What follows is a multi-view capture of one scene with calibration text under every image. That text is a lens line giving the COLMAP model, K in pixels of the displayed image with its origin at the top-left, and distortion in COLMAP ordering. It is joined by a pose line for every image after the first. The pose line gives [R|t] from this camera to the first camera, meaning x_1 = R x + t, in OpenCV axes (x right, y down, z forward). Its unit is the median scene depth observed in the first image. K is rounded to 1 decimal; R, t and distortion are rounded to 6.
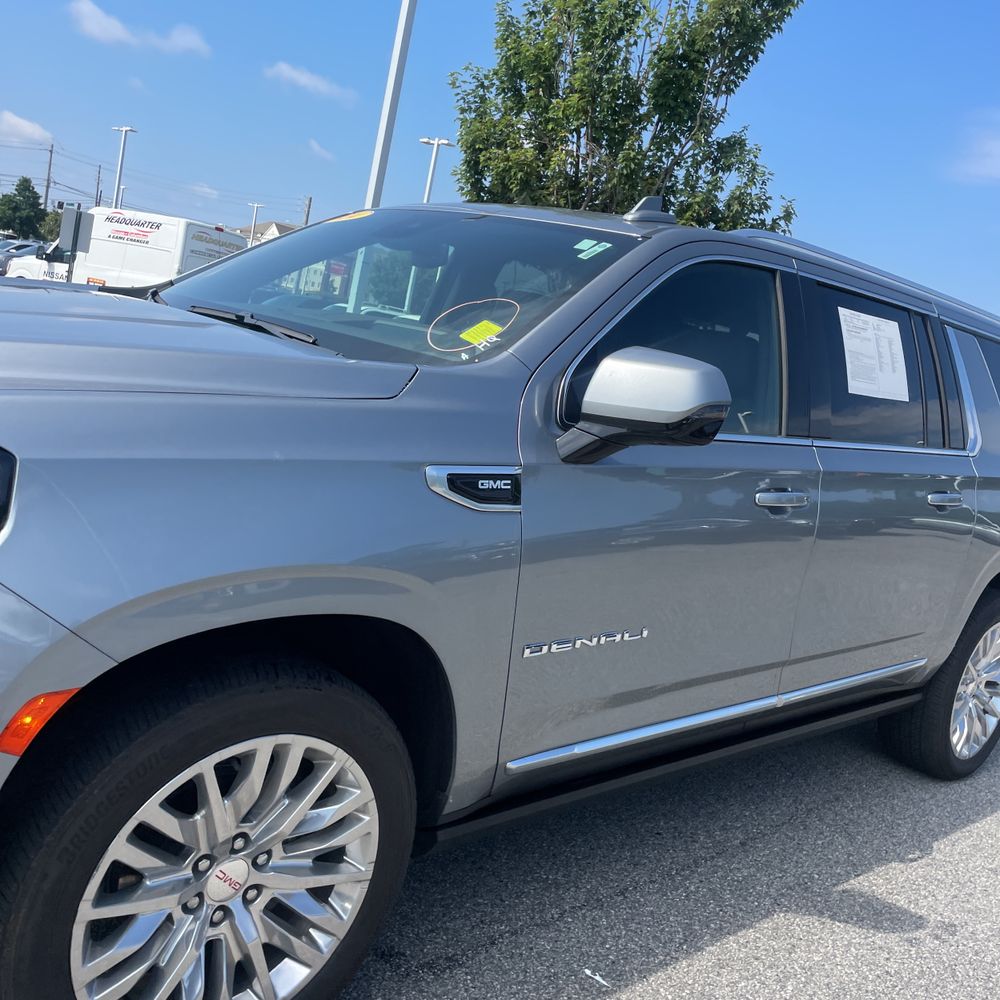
lens RADIAL K [[974.1, 0, 500.0], [0, 974.1, 500.0], [0, 0, 1]] dist [0.127491, -0.156711]
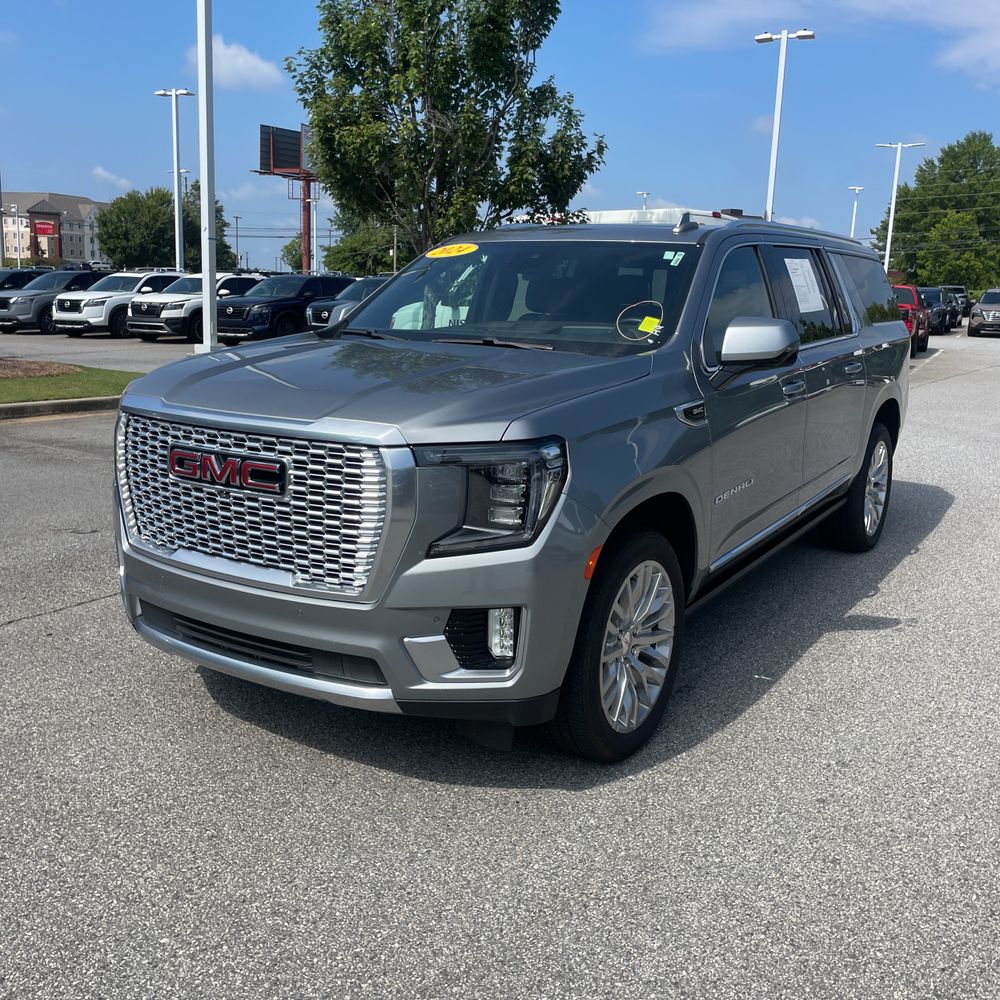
lens RADIAL K [[974.1, 0, 500.0], [0, 974.1, 500.0], [0, 0, 1]] dist [0.127491, -0.156711]
pose [[0.955518, -0.214659, 0.202254, -0.358903], [0.198326, 0.975218, 0.098067, -0.049305], [-0.218293, -0.053593, 0.974411, -0.326485]]
